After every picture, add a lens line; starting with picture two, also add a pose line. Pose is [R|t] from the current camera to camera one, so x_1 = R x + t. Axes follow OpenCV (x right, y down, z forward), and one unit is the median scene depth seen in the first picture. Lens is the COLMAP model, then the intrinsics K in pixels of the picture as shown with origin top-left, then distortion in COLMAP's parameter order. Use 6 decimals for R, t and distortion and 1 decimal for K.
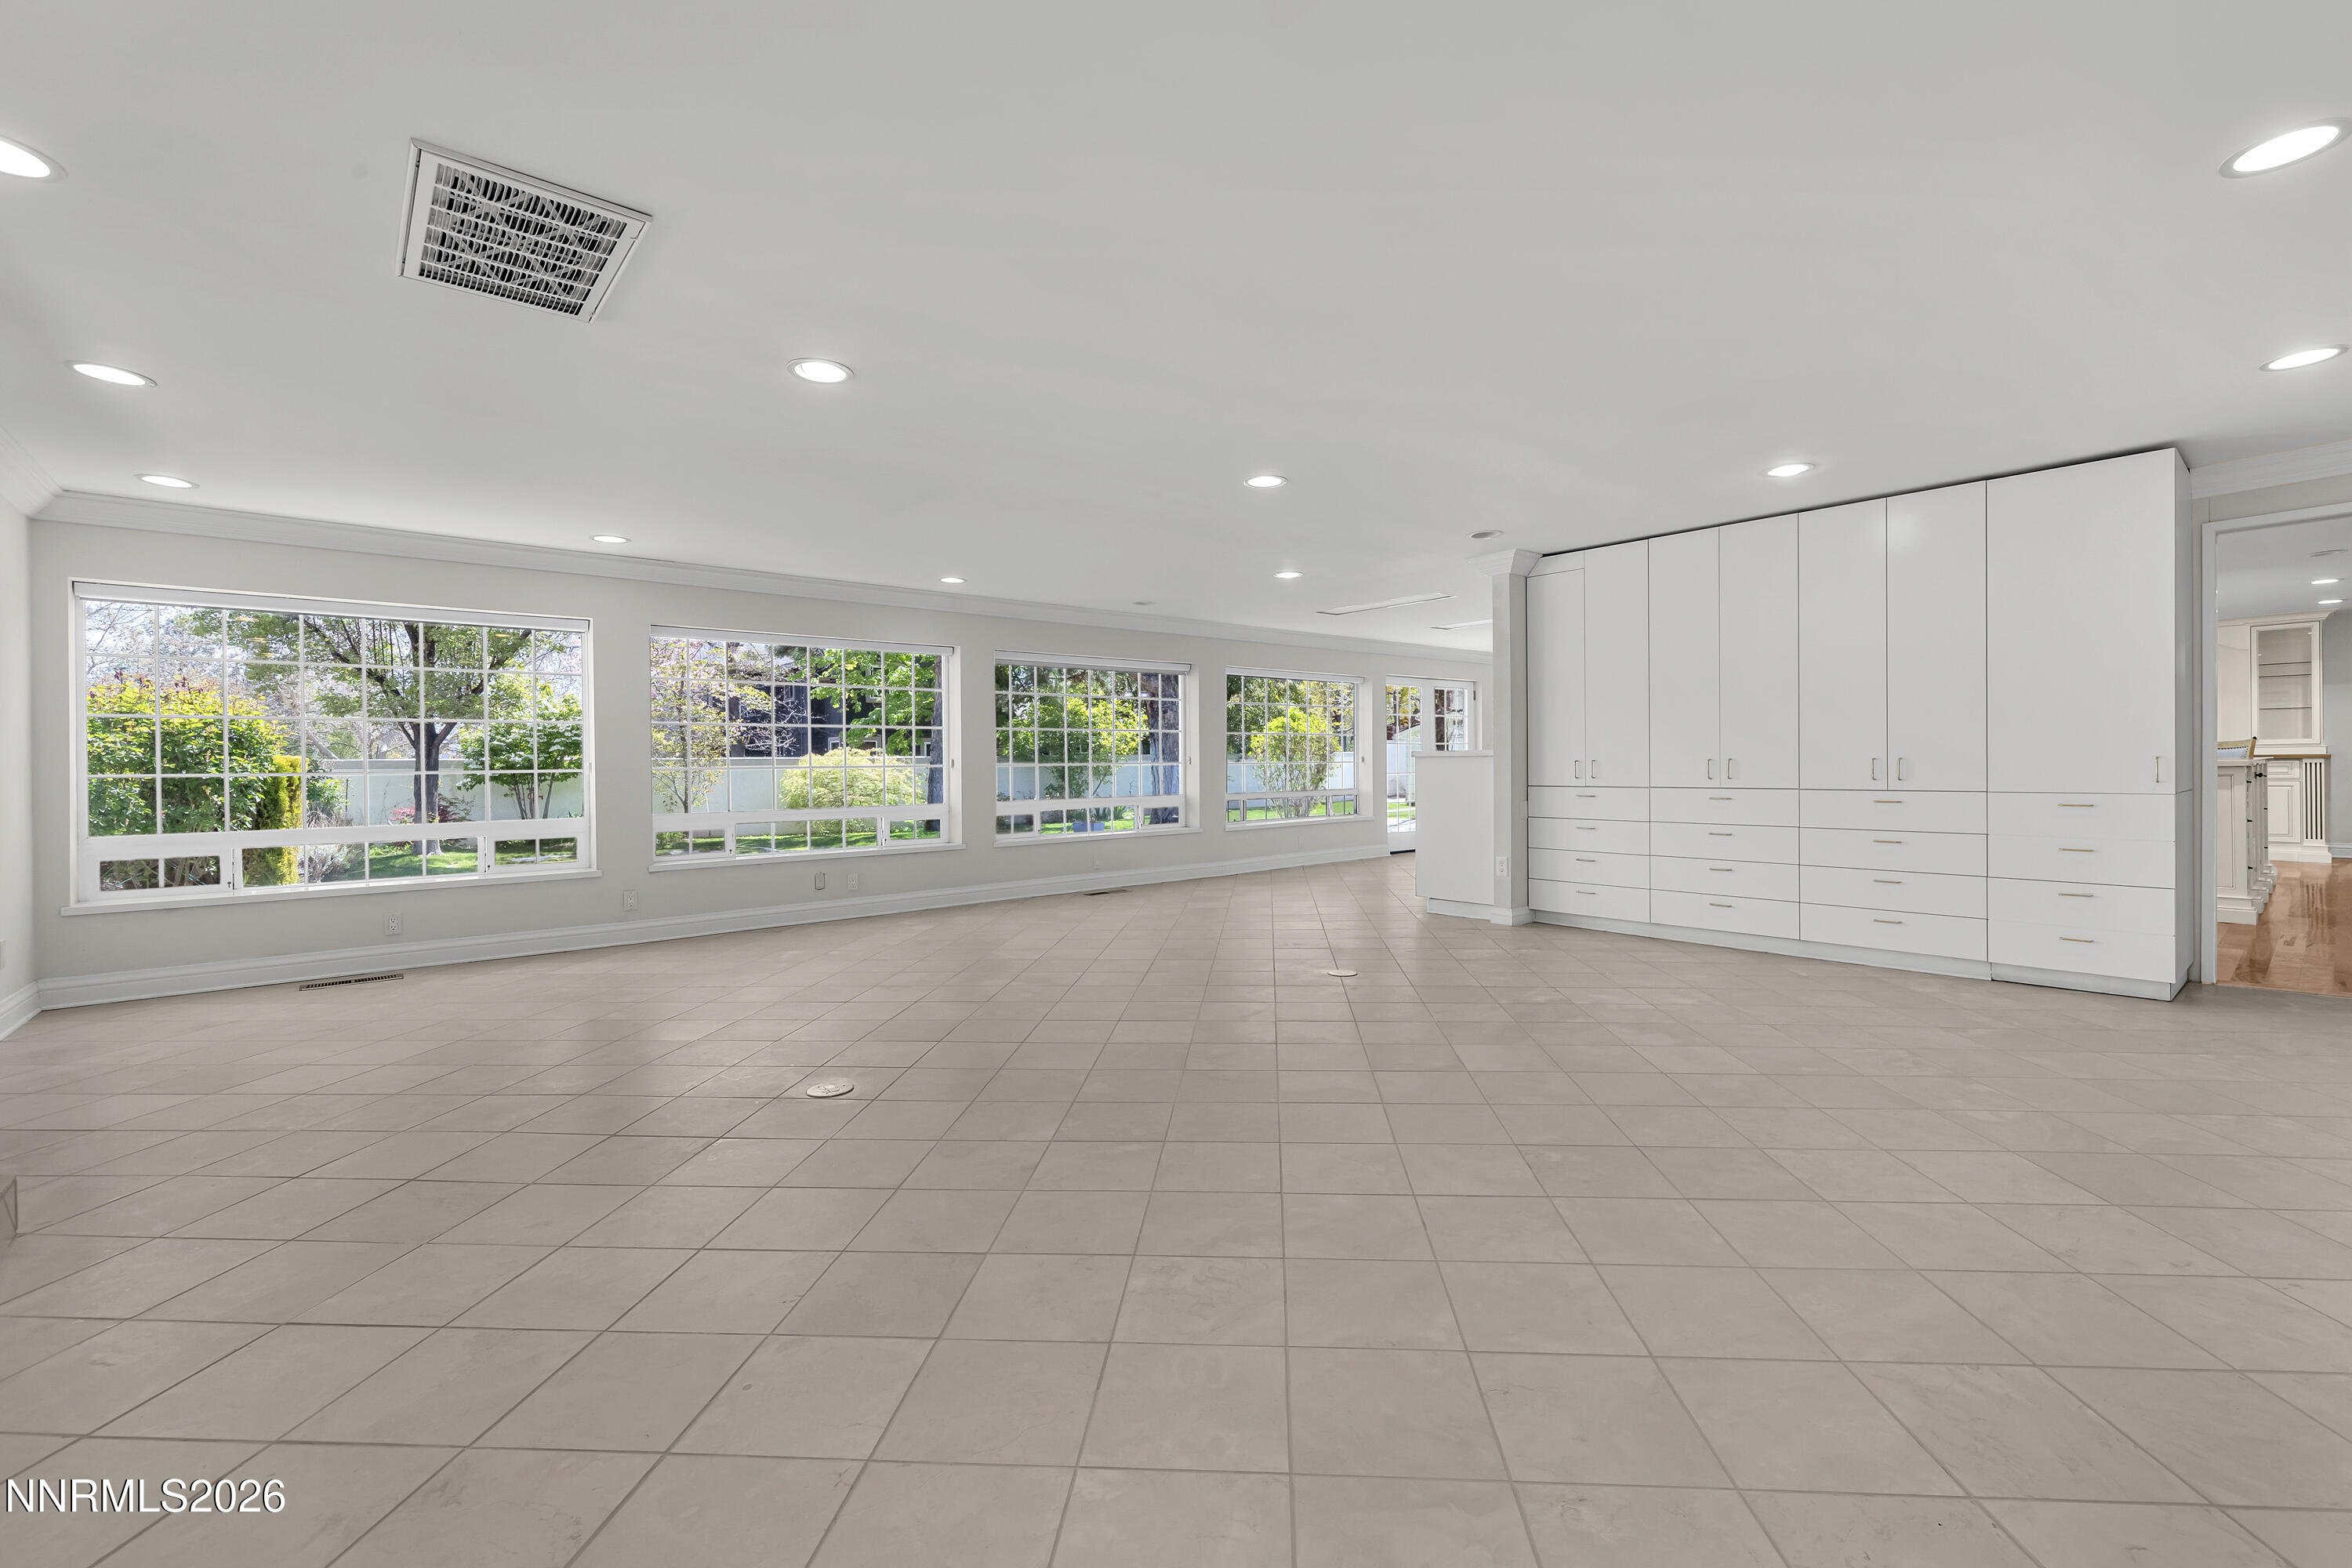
lens RADIAL K [[996.9, 0, 1195.8], [0, 996.9, 740.4], [0, 0, 1]] dist [0.000740, -0.000208]
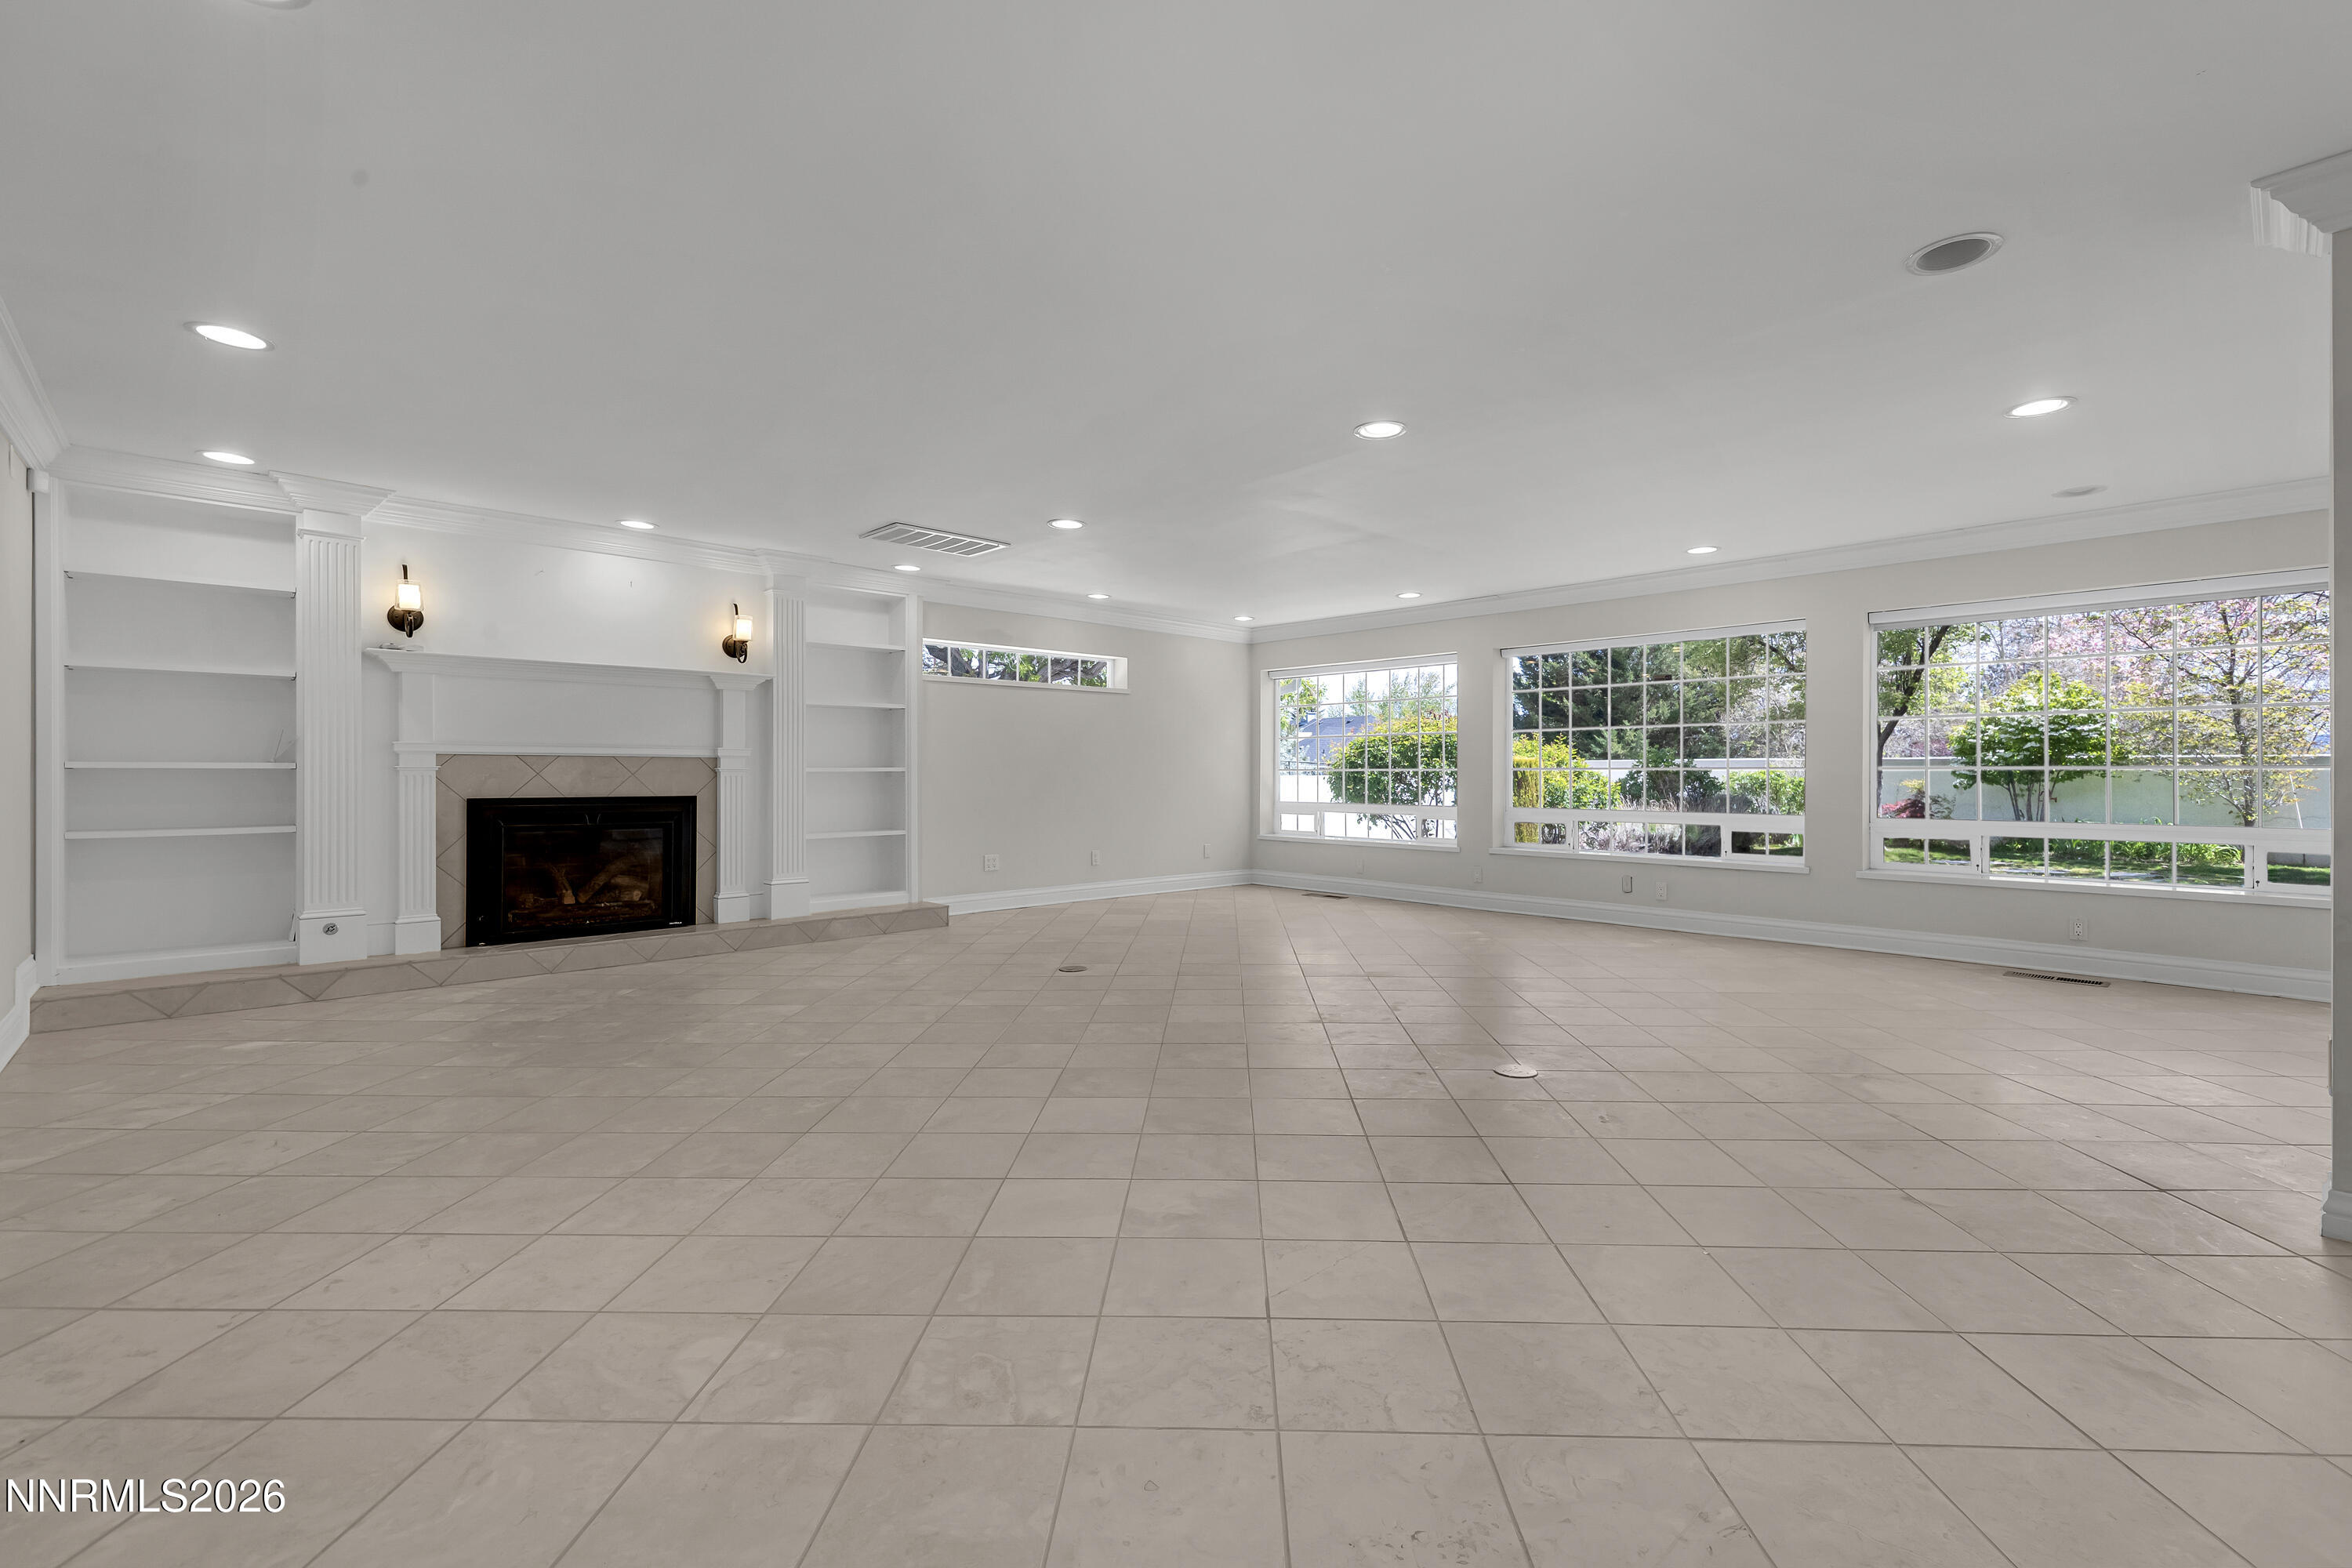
lens RADIAL K [[996.9, 0, 1195.8], [0, 996.9, 740.4], [0, 0, 1]] dist [0.000740, -0.000208]
pose [[0.052969, -0.020468, -0.998386, 1.058858], [0.025011, 0.999503, -0.019164, 0.013773], [0.998283, -0.023956, 0.053454, 0.945692]]
